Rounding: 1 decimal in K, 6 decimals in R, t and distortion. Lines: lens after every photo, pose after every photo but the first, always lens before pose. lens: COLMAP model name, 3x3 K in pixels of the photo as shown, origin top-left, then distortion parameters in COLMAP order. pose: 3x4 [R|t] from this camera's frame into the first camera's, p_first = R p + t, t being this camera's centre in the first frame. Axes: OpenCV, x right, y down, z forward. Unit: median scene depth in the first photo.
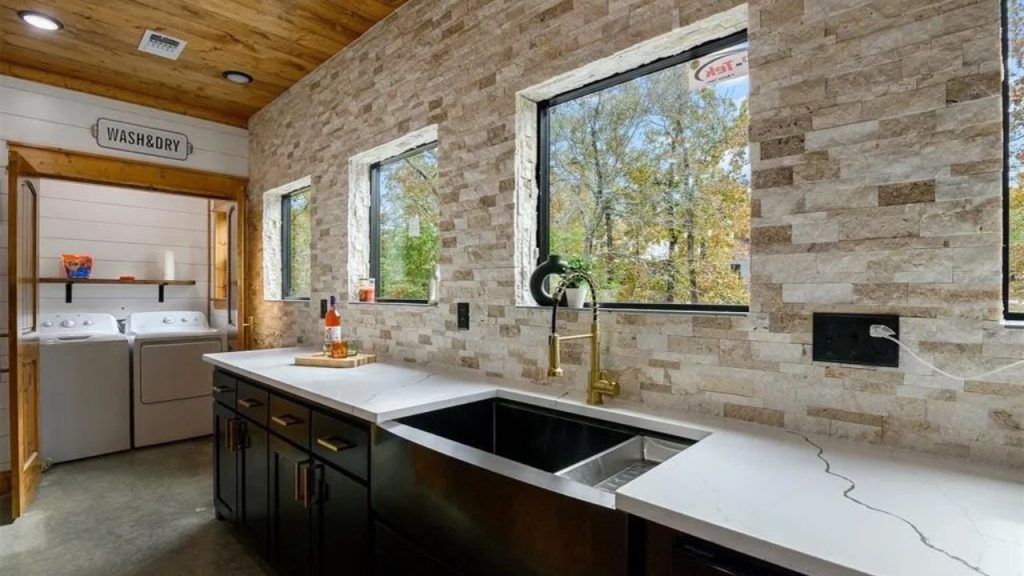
lens RADIAL K [[473.1, 0, 507.3], [0, 473.1, 288.5], [0, 0, 1]] dist [-0.010993, -0.000576]
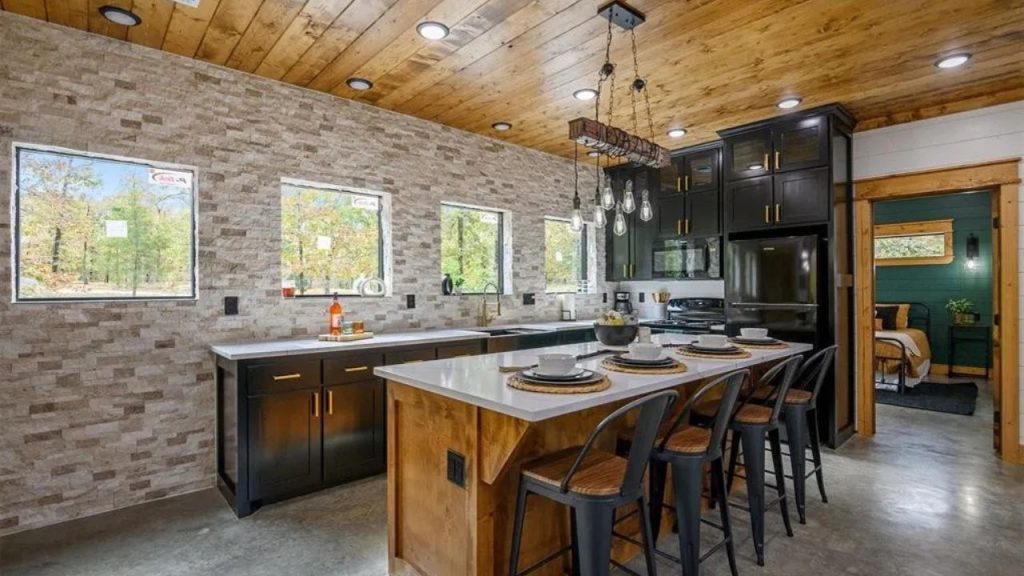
lens RADIAL K [[473.1, 0, 508.7], [0, 473.1, 290.5], [0, 0, 1]] dist [-0.010993, -0.000576]
pose [[0.073554, 0.004164, 0.997283, -2.007560], [0.003849, 0.999983, -0.004459, 0.023594], [-0.997284, 0.004166, 0.073537, 0.466328]]
